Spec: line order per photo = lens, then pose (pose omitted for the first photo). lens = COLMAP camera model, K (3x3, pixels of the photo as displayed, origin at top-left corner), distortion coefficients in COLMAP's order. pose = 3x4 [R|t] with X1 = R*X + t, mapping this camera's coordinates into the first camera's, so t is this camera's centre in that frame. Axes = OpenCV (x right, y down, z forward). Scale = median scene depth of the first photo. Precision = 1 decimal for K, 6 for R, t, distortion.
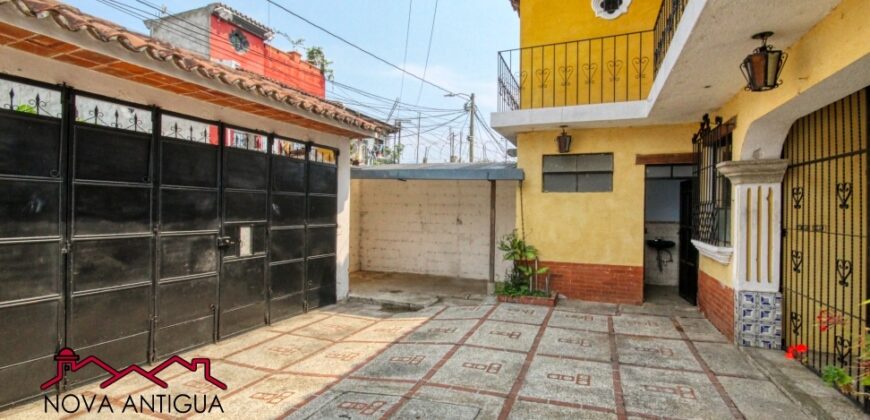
lens RADIAL K [[406.3, 0, 440.6], [0, 406.3, 209.1], [0, 0, 1]] dist [-0.000226, 0.001124]
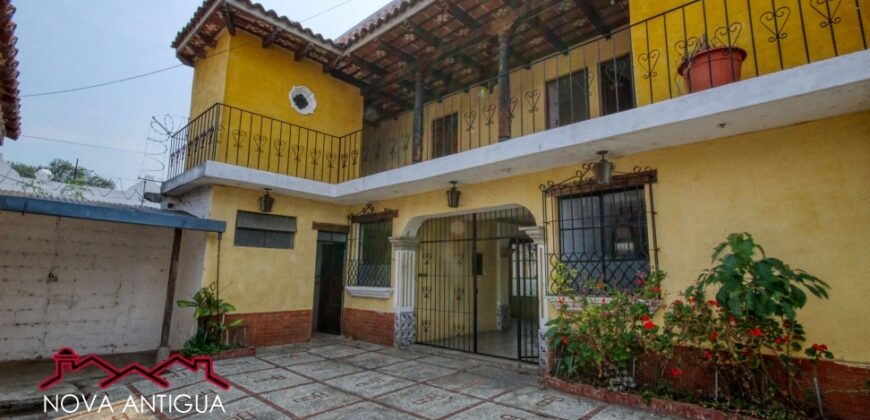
lens RADIAL K [[406.3, 0, 440.6], [0, 406.3, 205.4], [0, 0, 1]] dist [-0.000226, 0.001124]
pose [[0.340586, 0.151510, 0.927925, -0.570911], [-0.010837, 0.987498, -0.157259, 0.014545], [-0.940151, 0.043505, 0.337970, 0.164545]]
